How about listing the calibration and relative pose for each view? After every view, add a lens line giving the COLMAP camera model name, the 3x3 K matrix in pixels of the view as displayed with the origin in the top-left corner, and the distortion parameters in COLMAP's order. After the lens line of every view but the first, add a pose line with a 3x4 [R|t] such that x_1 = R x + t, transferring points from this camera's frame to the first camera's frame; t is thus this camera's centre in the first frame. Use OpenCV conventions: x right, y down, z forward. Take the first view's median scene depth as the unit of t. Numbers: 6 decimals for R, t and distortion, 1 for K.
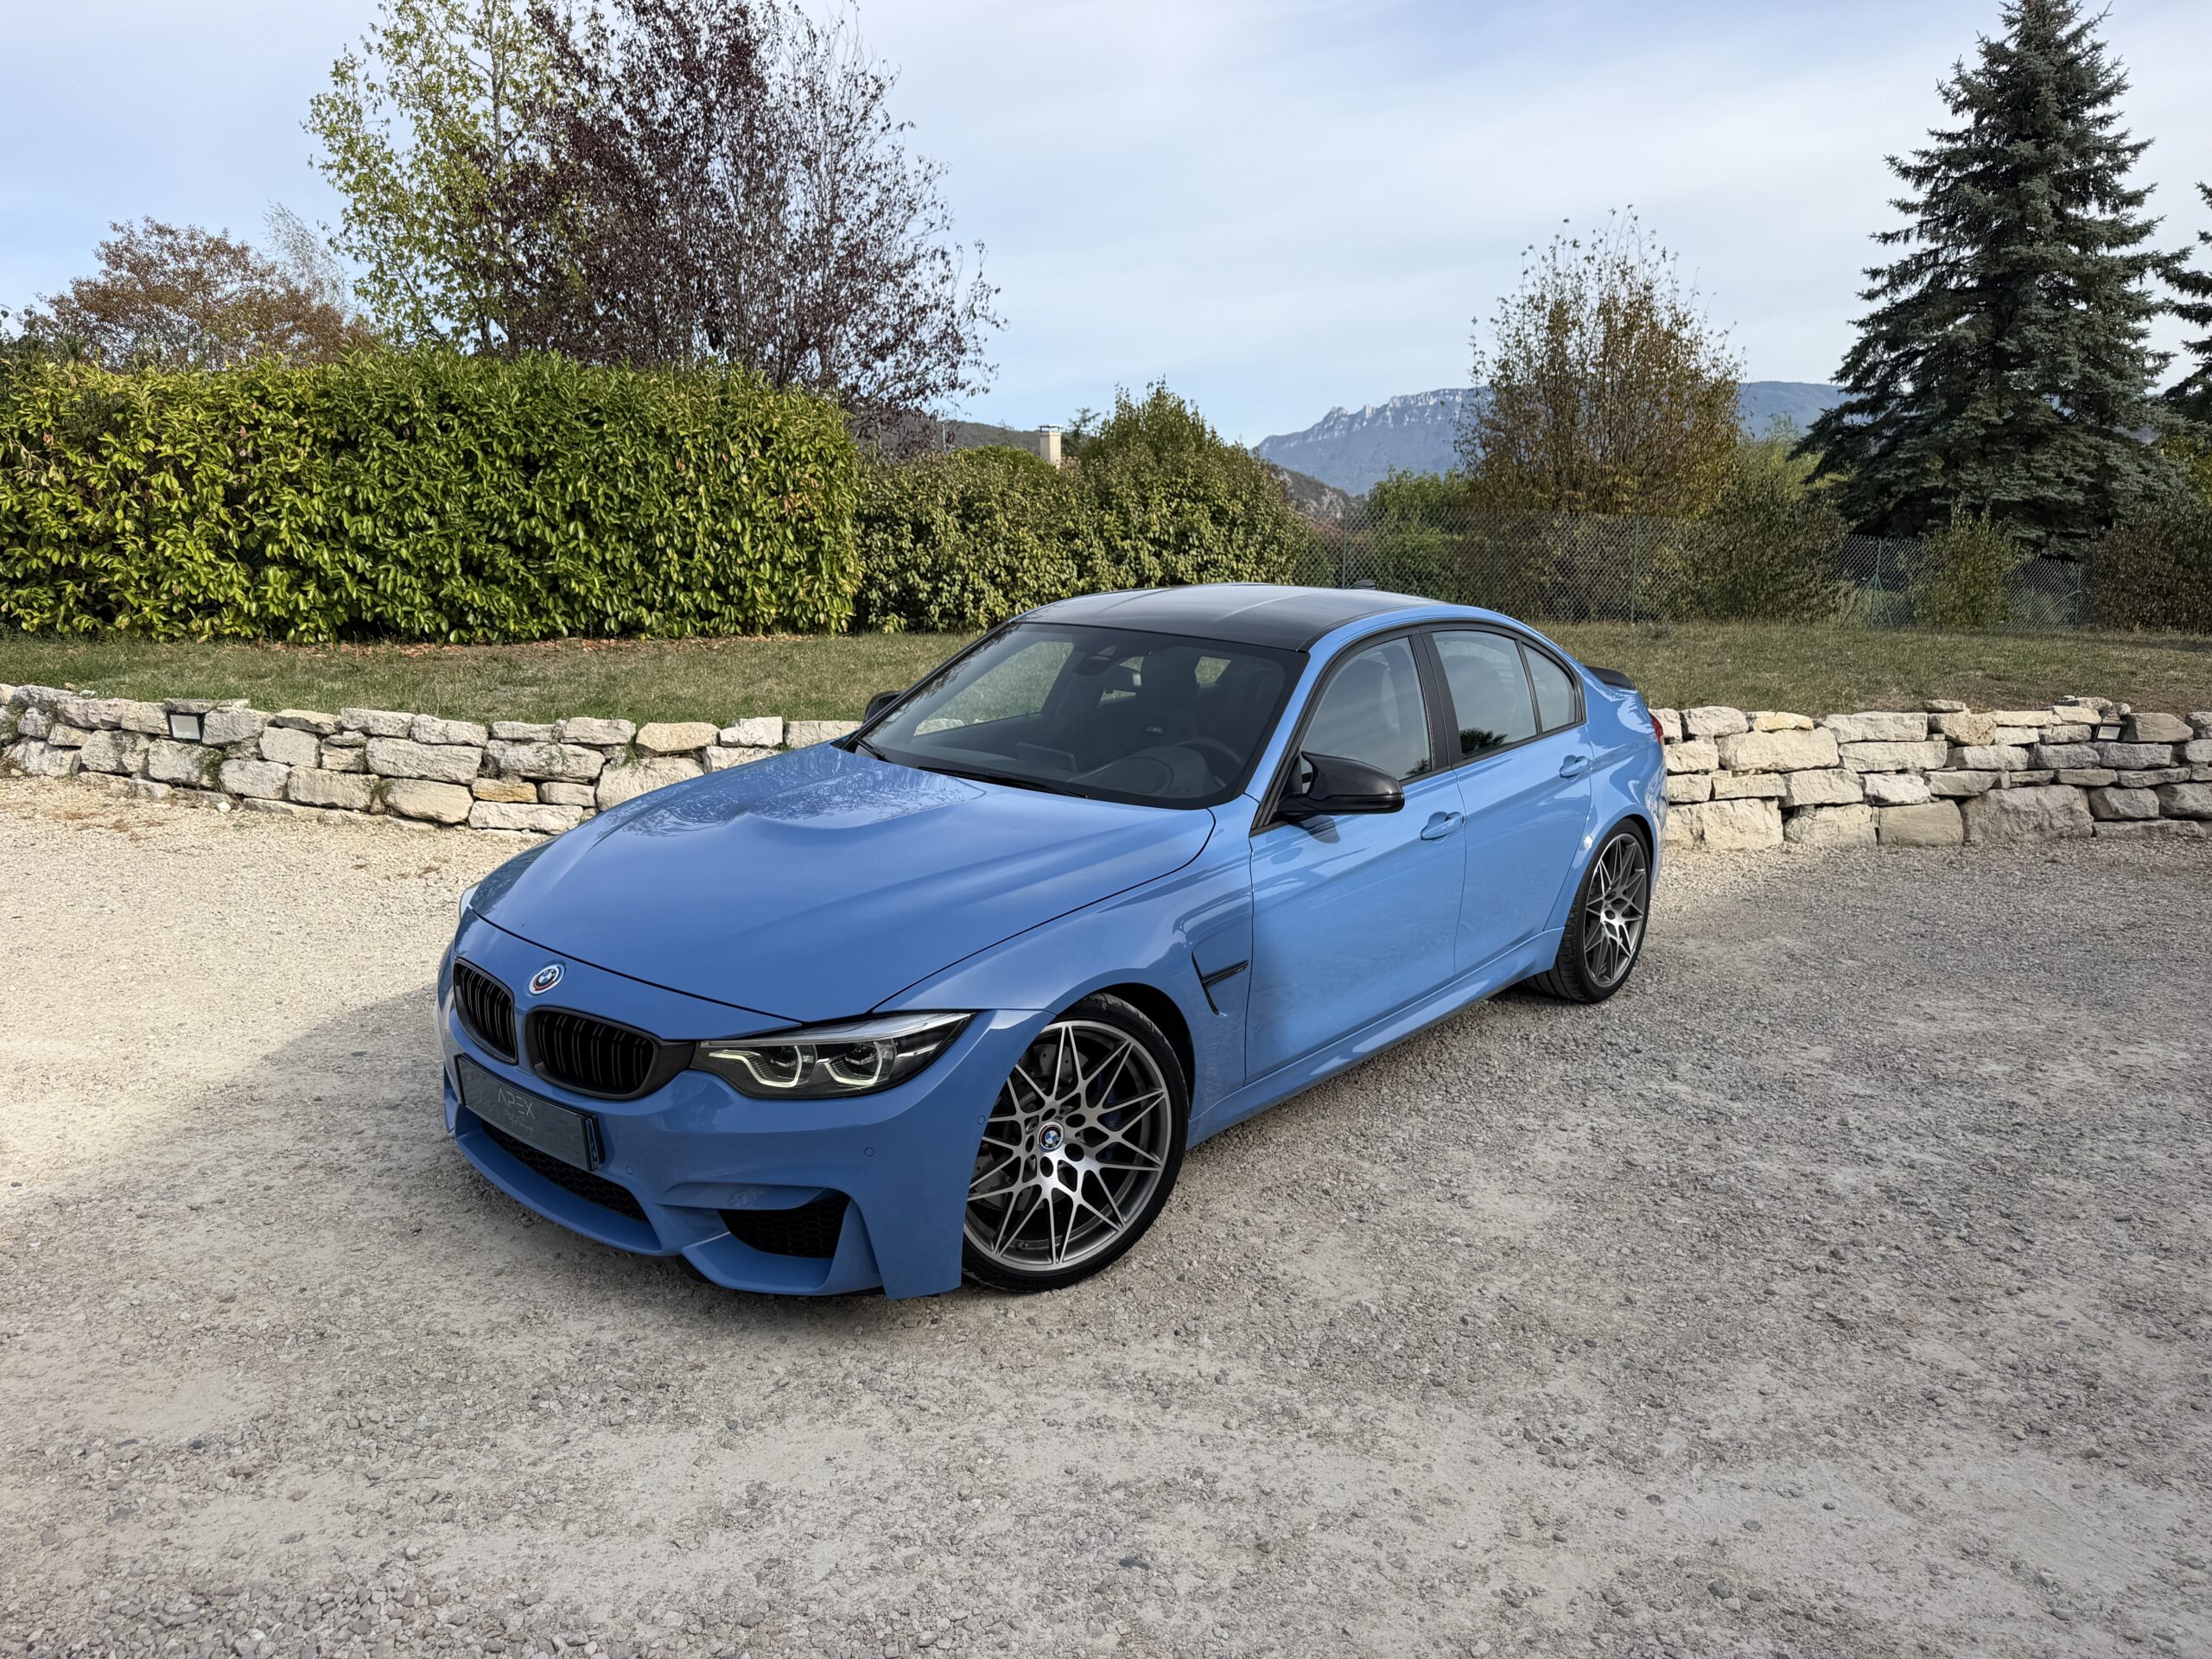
lens RADIAL K [[1682.1, 0, 1106.0], [0, 1682.1, 829.5], [0, 0, 1]] dist [0.114149, -0.241152]
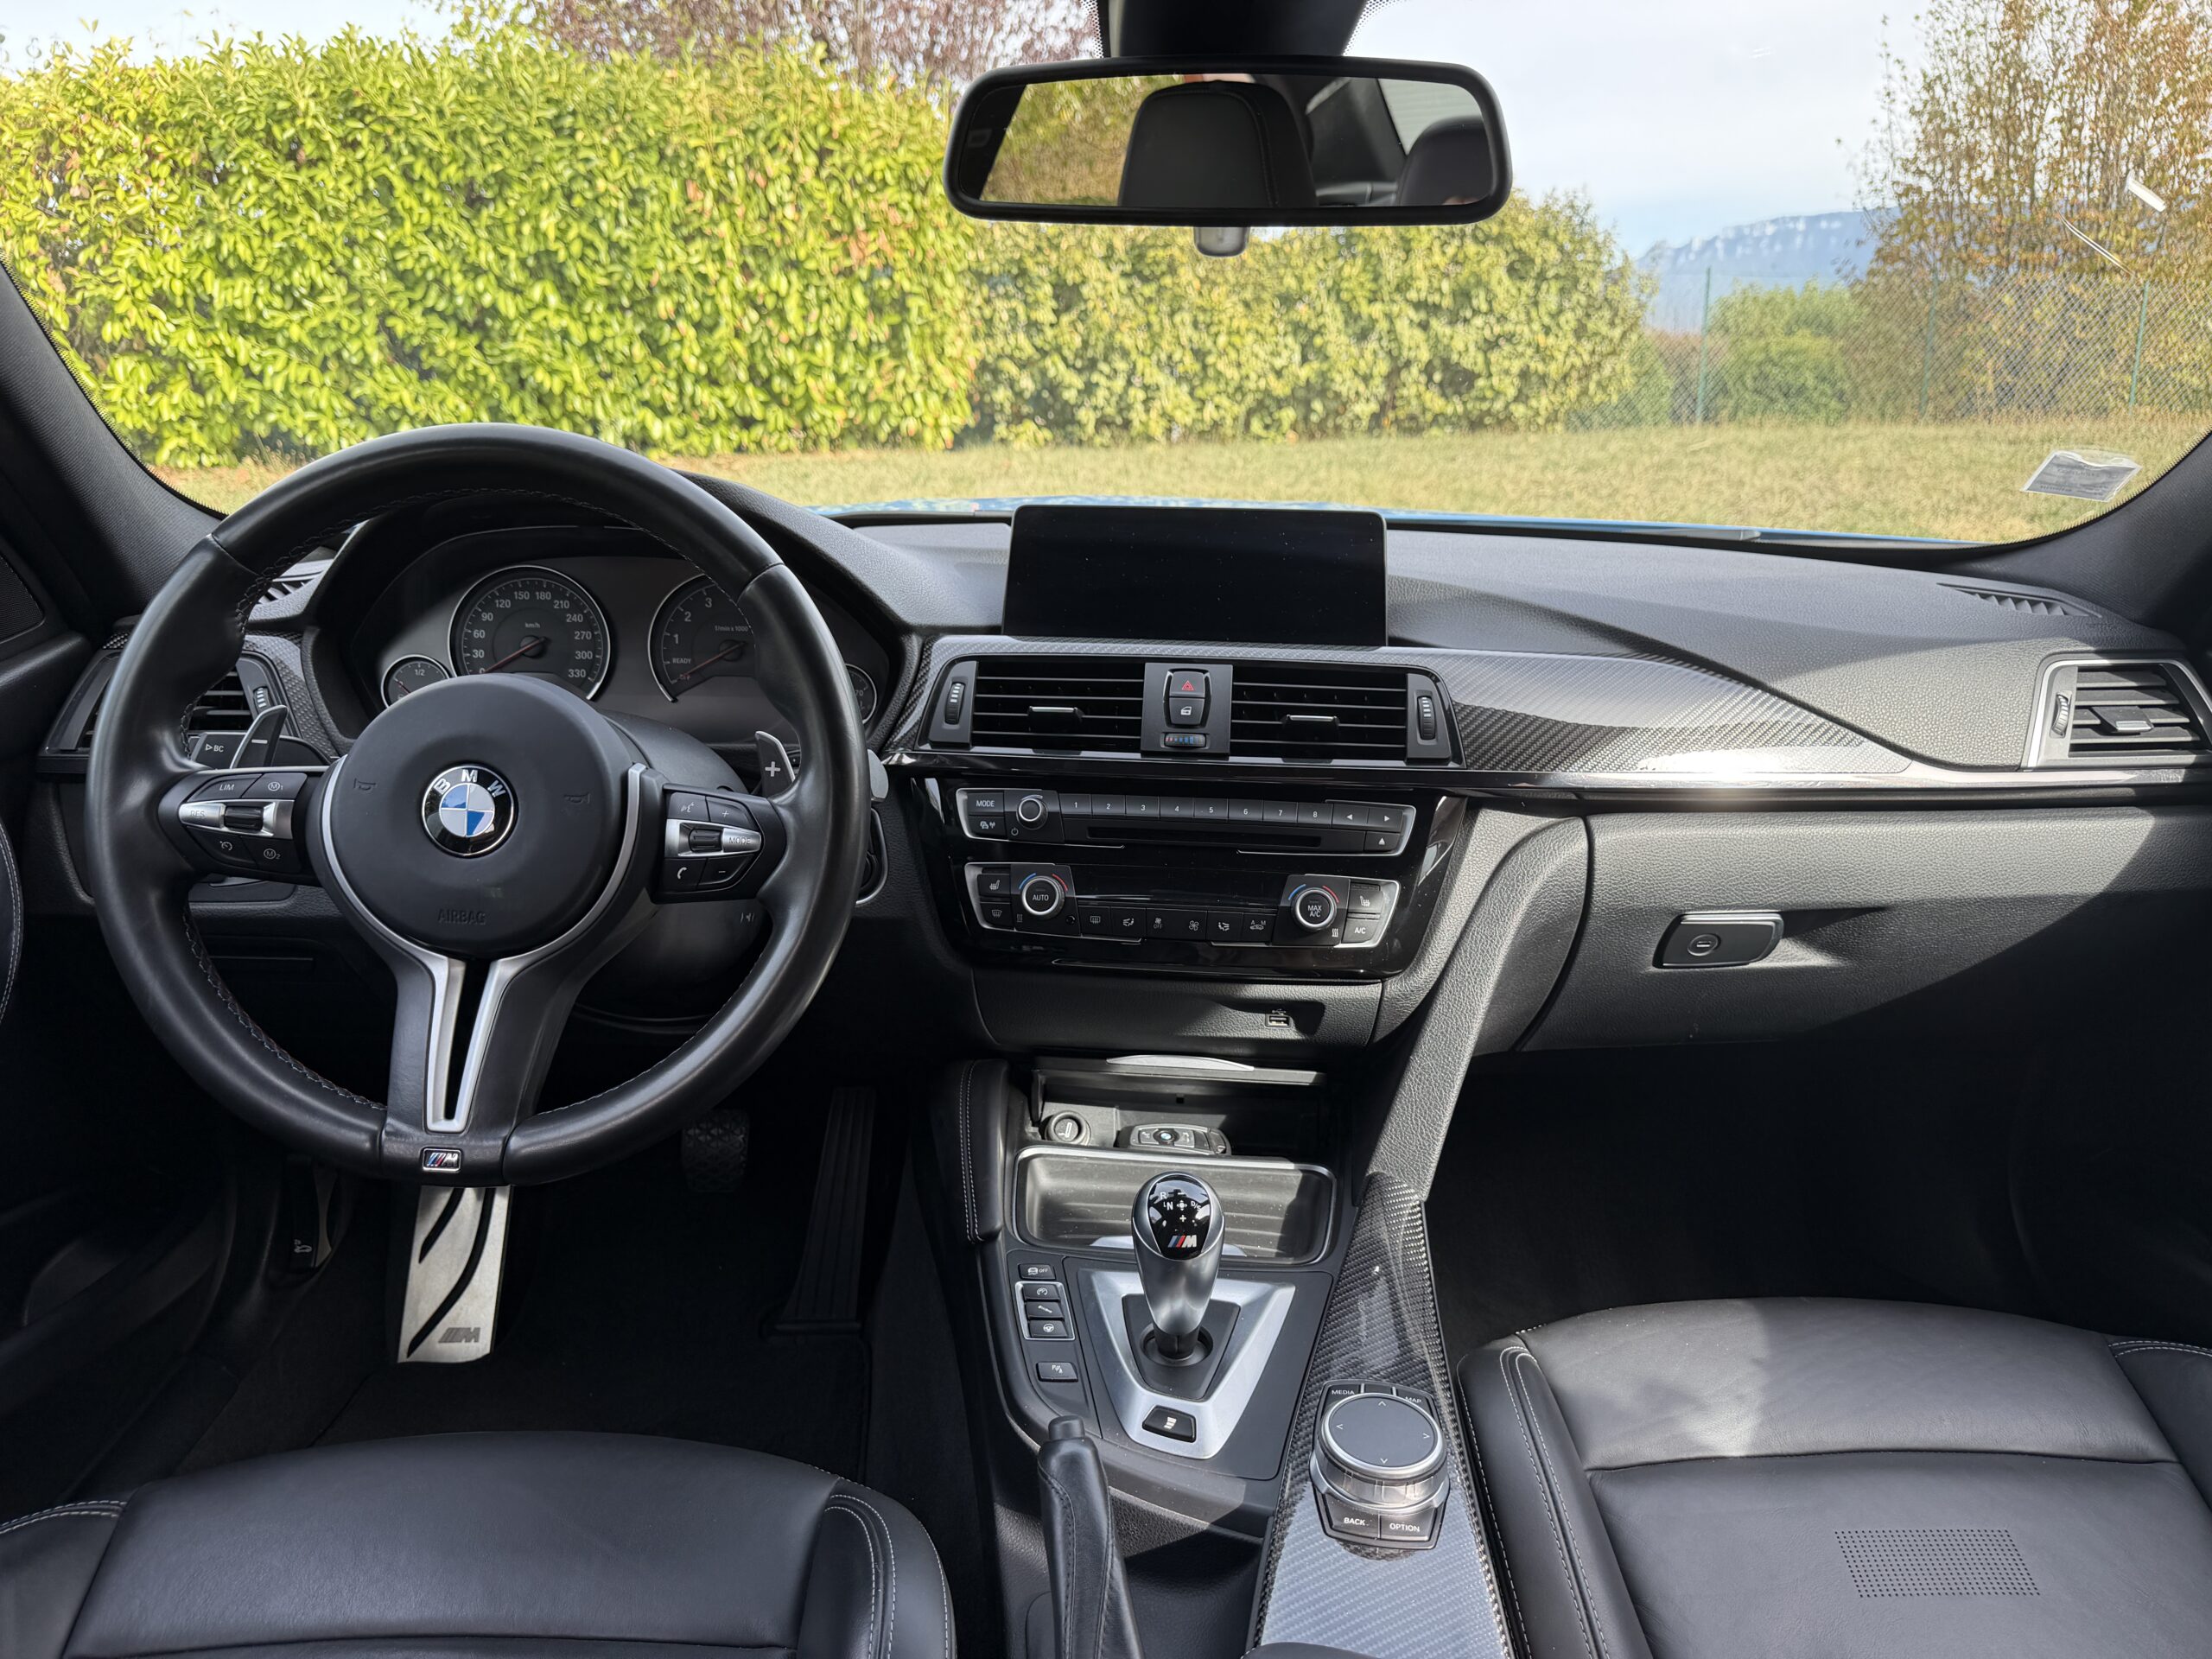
lens RADIAL K [[1598.5, 0, 1086.8], [0, 1598.5, 845.0], [0, 0, 1]] dist [0.001137, -0.008676]
pose [[0.981802, 0.027358, -0.187927, 0.027408], [-0.009892, 0.995593, 0.093255, -0.017810], [0.189650, -0.089699, 0.977746, 0.380718]]
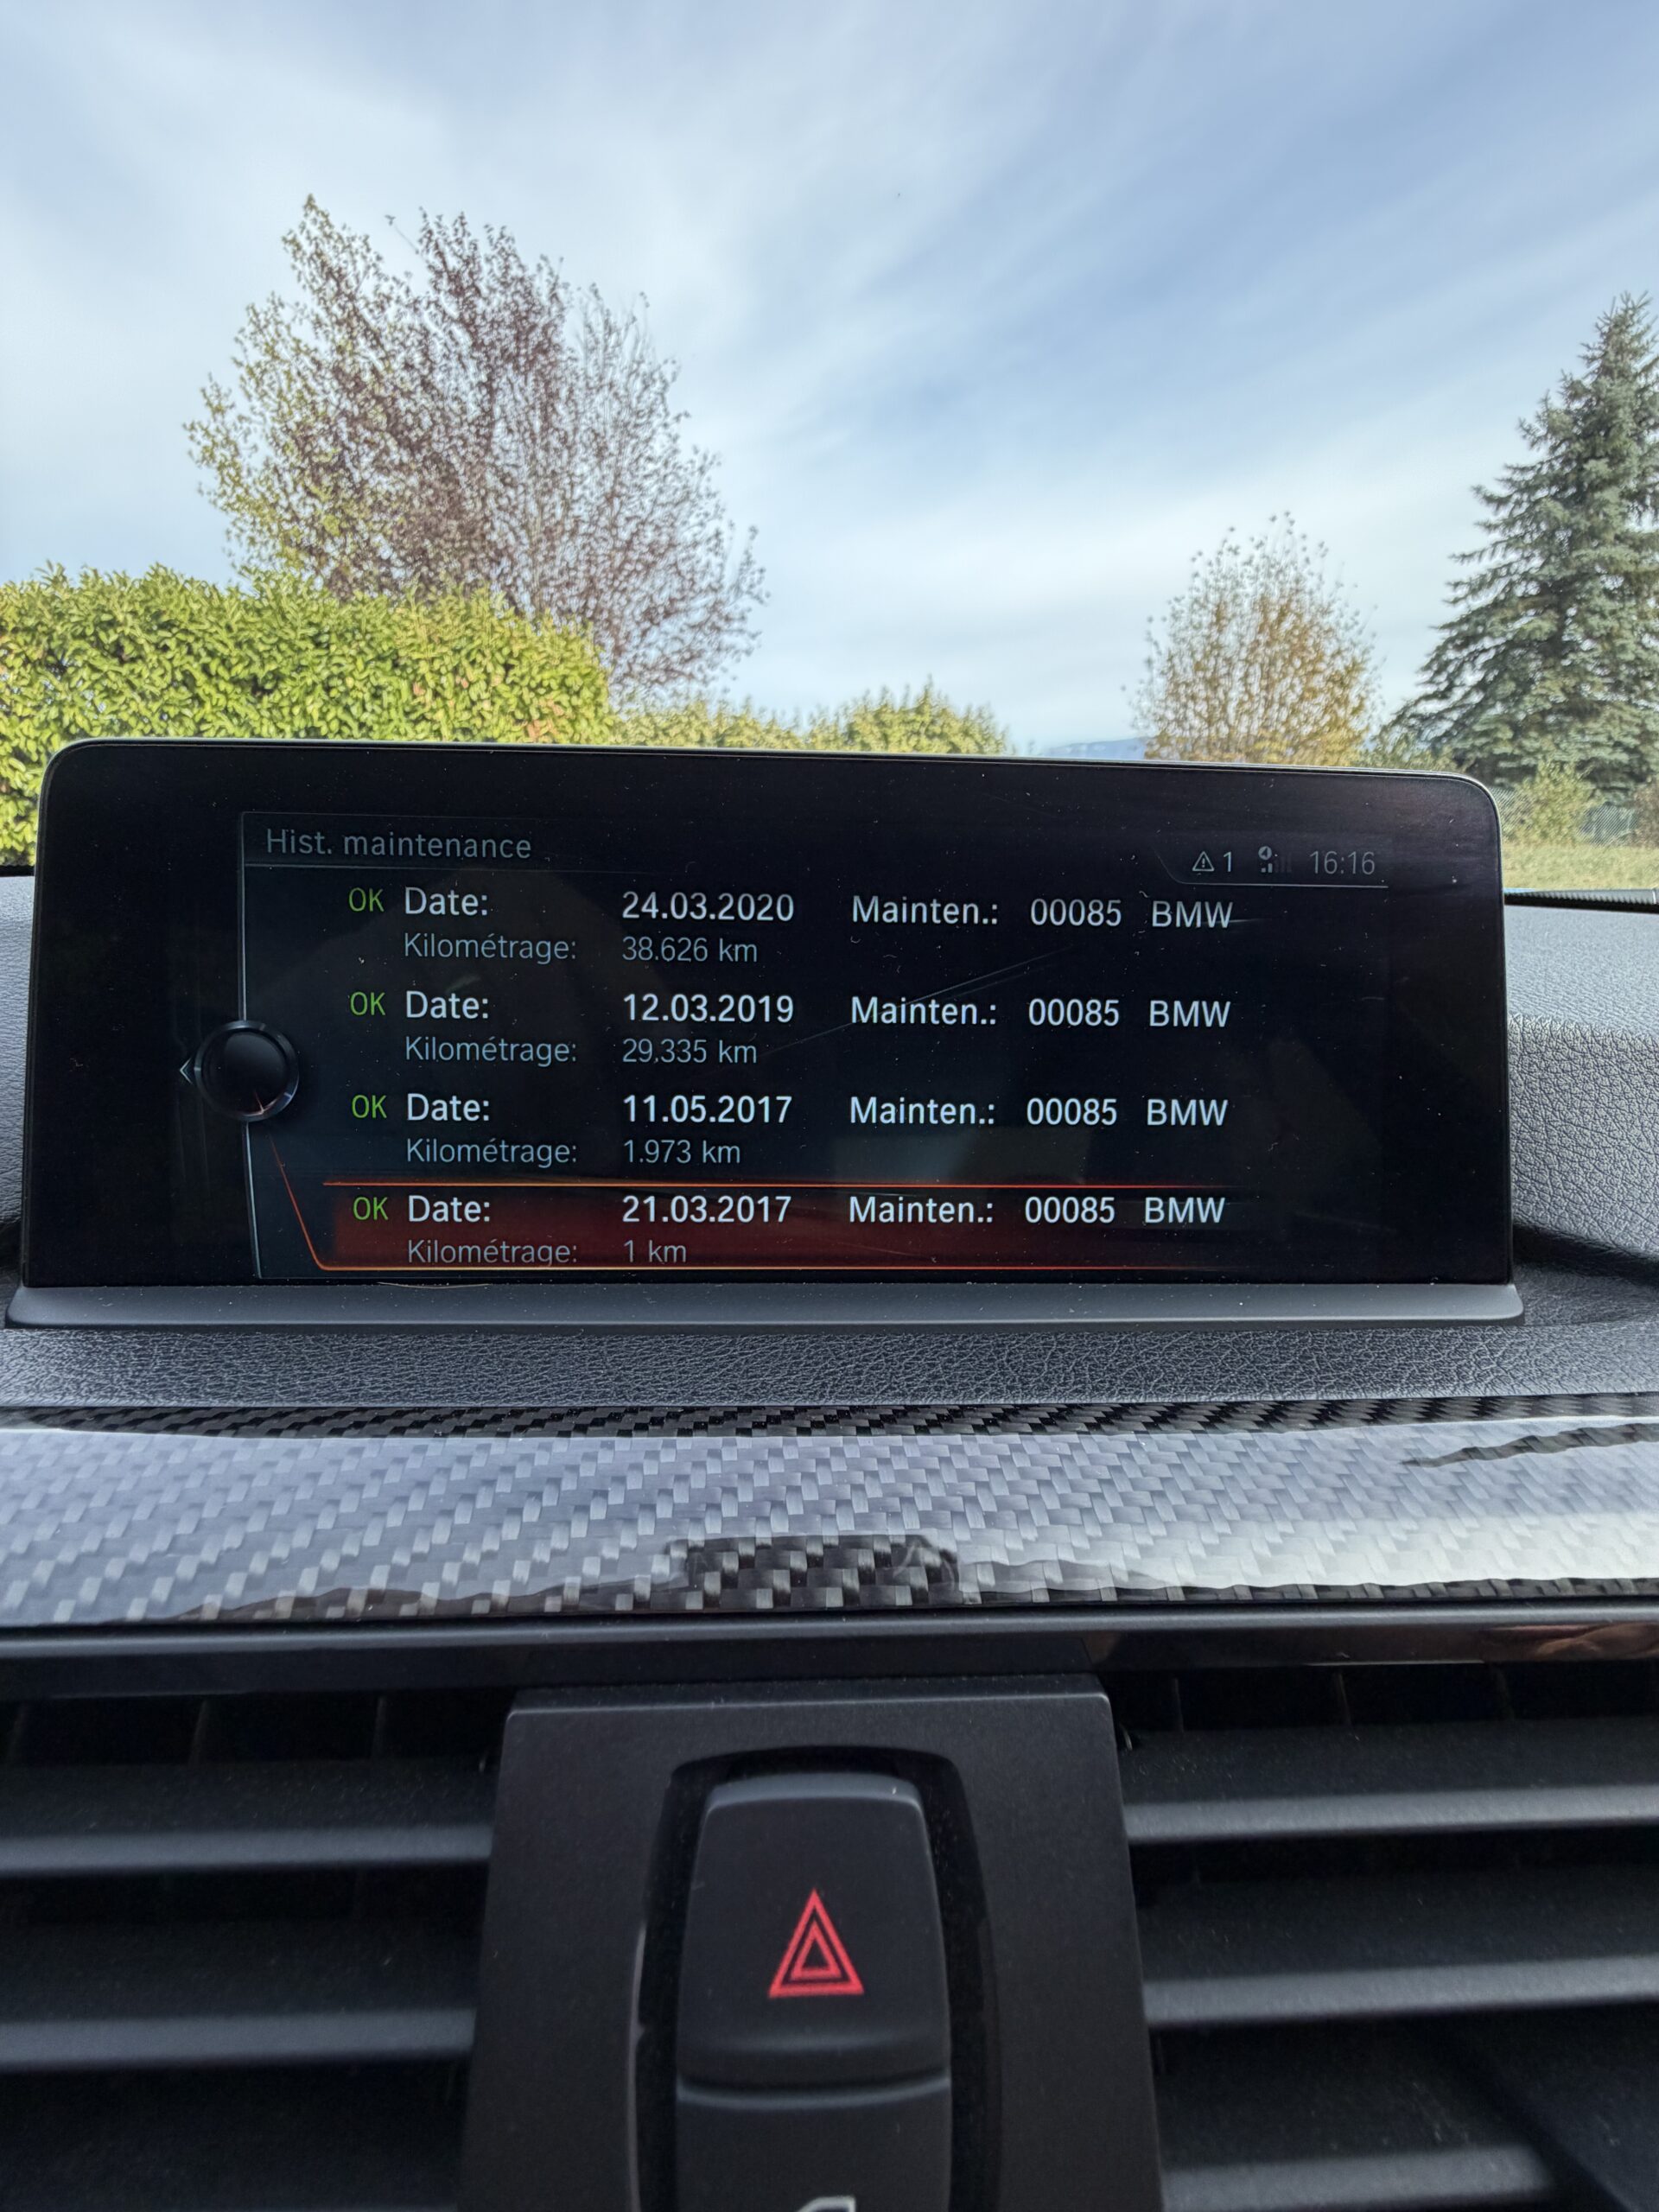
lens RADIAL K [[883.9, 0, 829.6], [0, 883.9, 1108.1], [0, 0, 1]] dist [-0.001572, -0.000996]
pose [[0.998651, -0.005690, -0.051617, 0.017035], [0.011533, 0.993457, 0.113620, -0.025492], [0.050633, -0.114062, 0.992183, 0.458544]]
